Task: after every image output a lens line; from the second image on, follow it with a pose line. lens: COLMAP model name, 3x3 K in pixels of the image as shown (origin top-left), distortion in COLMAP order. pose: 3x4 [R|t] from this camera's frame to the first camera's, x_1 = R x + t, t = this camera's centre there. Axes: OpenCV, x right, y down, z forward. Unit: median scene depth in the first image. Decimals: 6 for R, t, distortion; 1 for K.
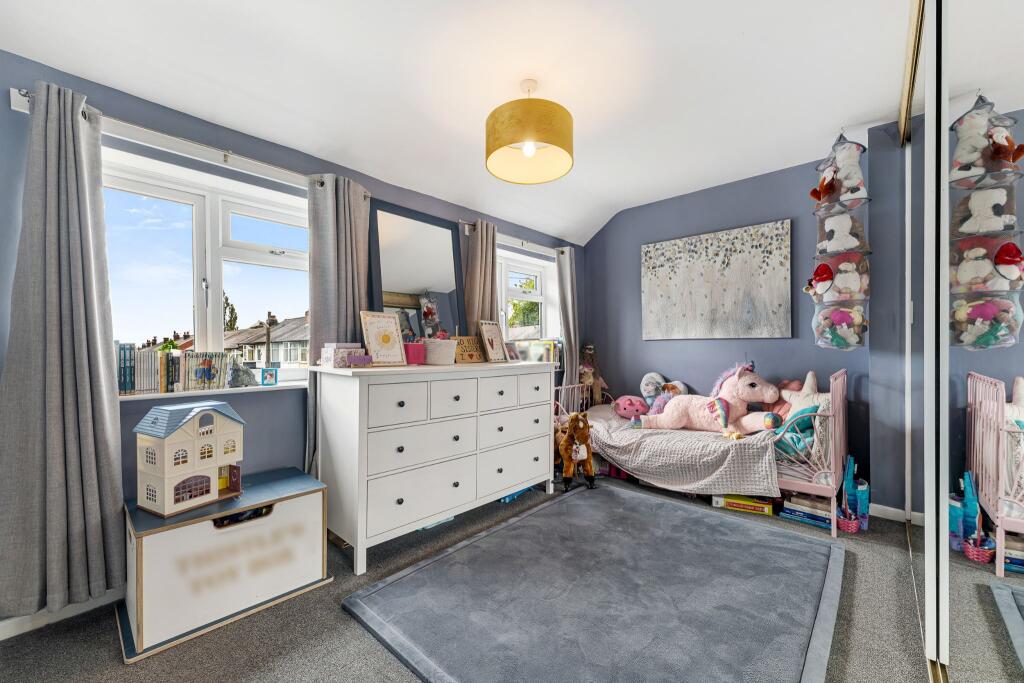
lens RADIAL K [[415.0, 0, 510.0], [0, 415.0, 349.5], [0, 0, 1]] dist [0.000228, 0.000150]
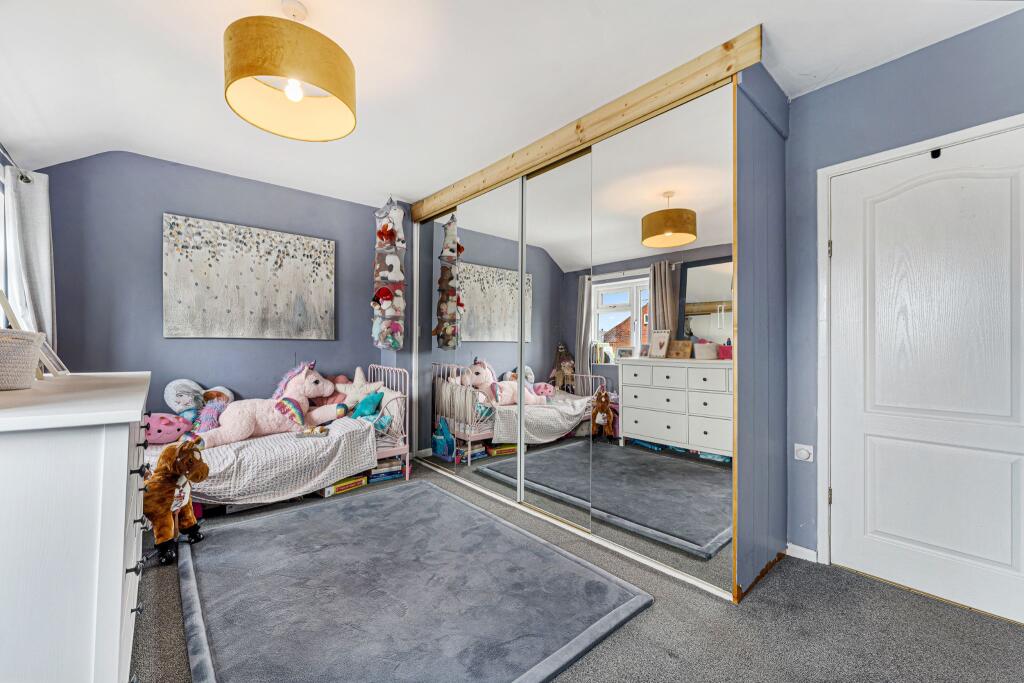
lens RADIAL K [[420.8, 0, 512.0], [0, 420.8, 341.5], [0, 0, 1]] dist [0.000629, 0.000070]
pose [[0.106162, 0.014054, 0.994250, -0.471619], [-0.003491, 0.999899, -0.013761, -0.008988], [-0.994343, -0.002010, 0.106200, 0.356622]]
